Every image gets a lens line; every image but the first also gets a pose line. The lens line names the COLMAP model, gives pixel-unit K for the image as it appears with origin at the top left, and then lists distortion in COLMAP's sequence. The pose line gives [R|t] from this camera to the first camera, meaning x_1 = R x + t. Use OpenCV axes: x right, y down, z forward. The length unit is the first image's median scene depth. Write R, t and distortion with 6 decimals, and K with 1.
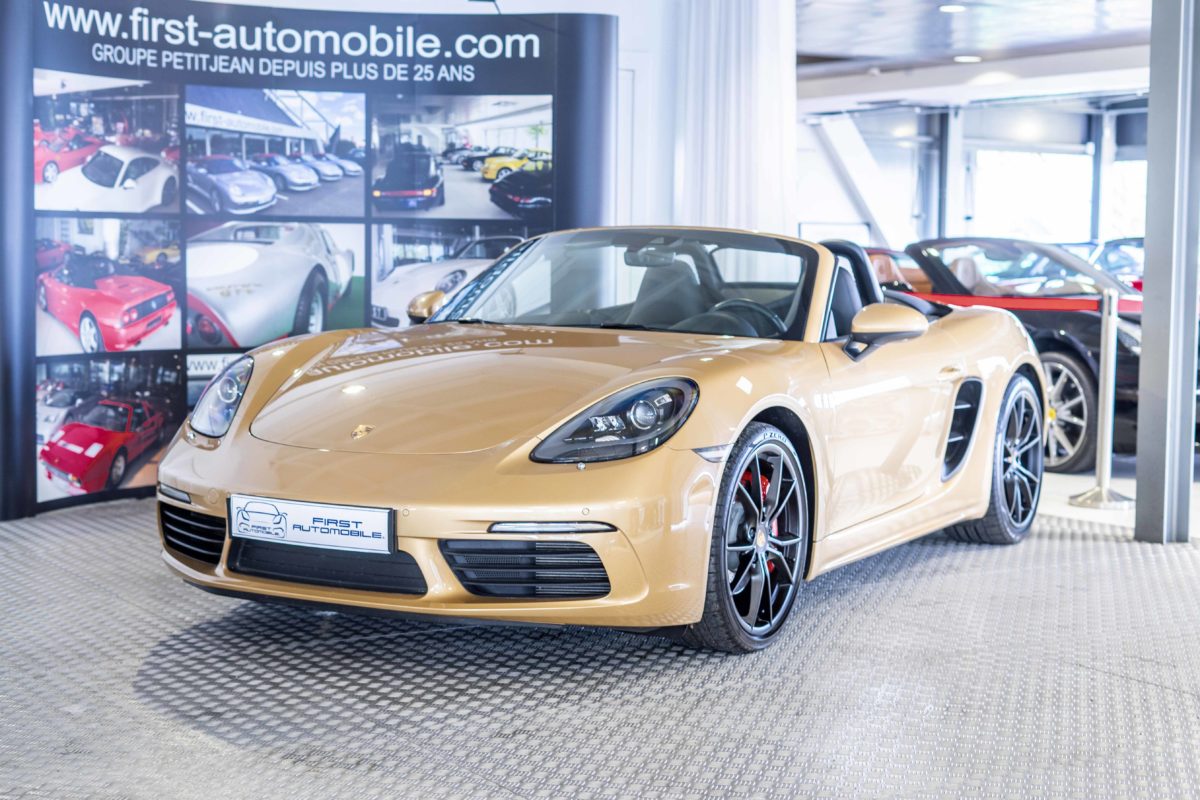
lens RADIAL K [[1950.5, 0, 600.1], [0, 1950.5, 369.2], [0, 0, 1]] dist [0.024167, 0.072736]
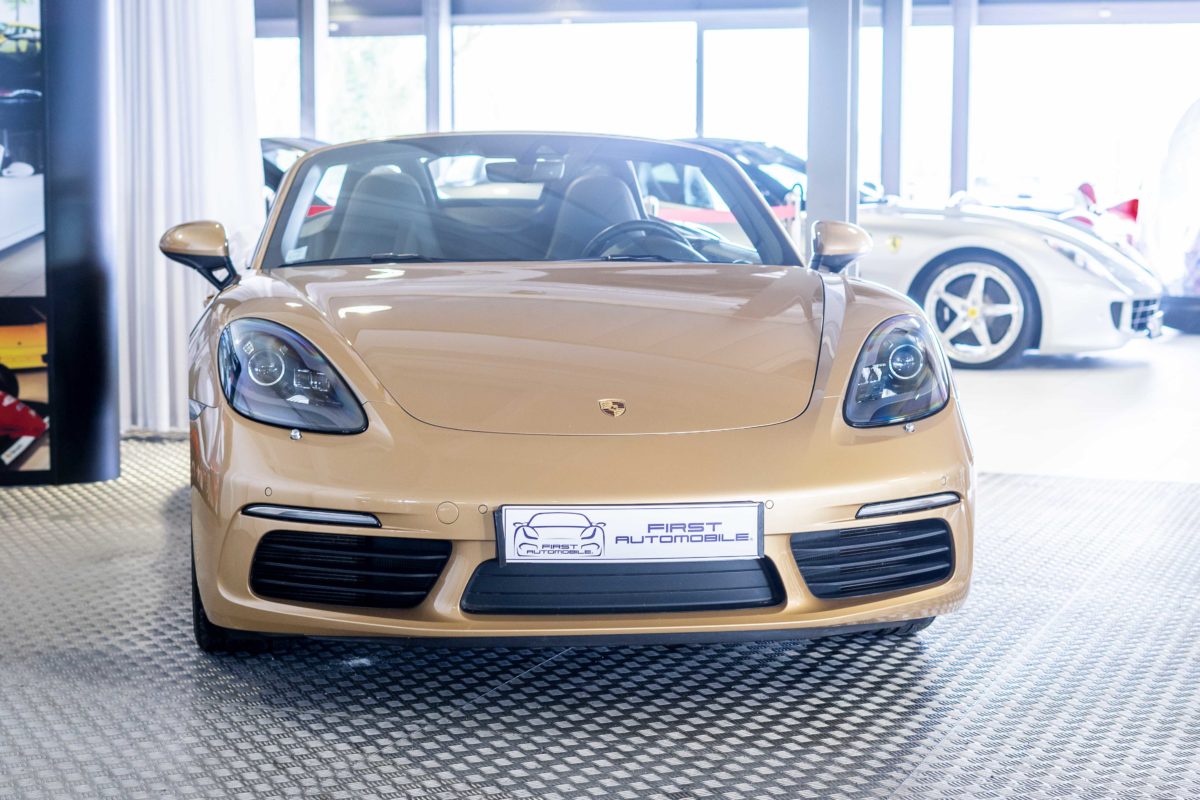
lens RADIAL K [[2333.2, 0, 581.0], [0, 2333.2, 401.3], [0, 0, 1]] dist [0.031219, 0.132688]
pose [[0.805544, -0.075643, 0.587688, -0.391516], [0.046920, 0.996847, 0.063994, -0.017372], [-0.590676, -0.023976, 0.806553, 0.159792]]
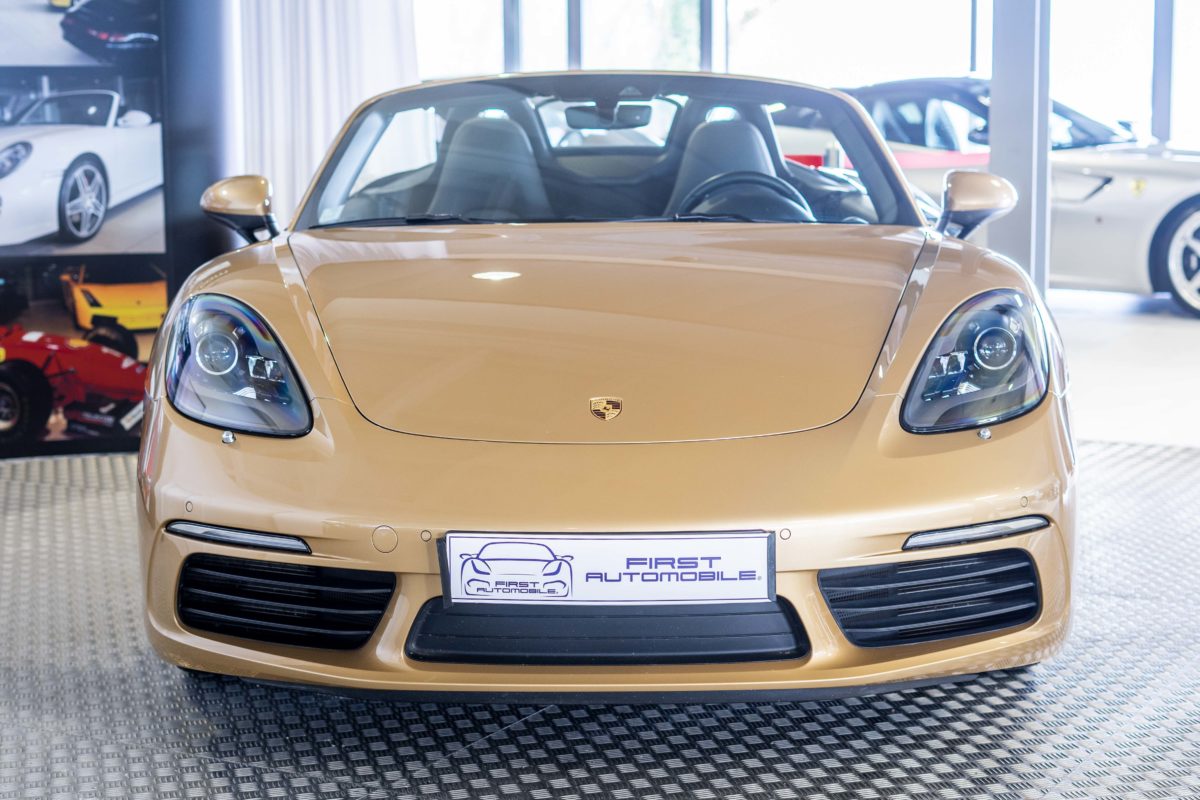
lens RADIAL K [[2191.0, 0, 600.0], [0, 2191.0, 400.0], [0, 0, 1]] dist [0.024253, 0.062290]
pose [[0.880801, -0.086992, 0.465426, -0.262865], [0.051252, 0.994718, 0.088929, -0.019321], [-0.470704, -0.054474, 0.880608, 0.226894]]
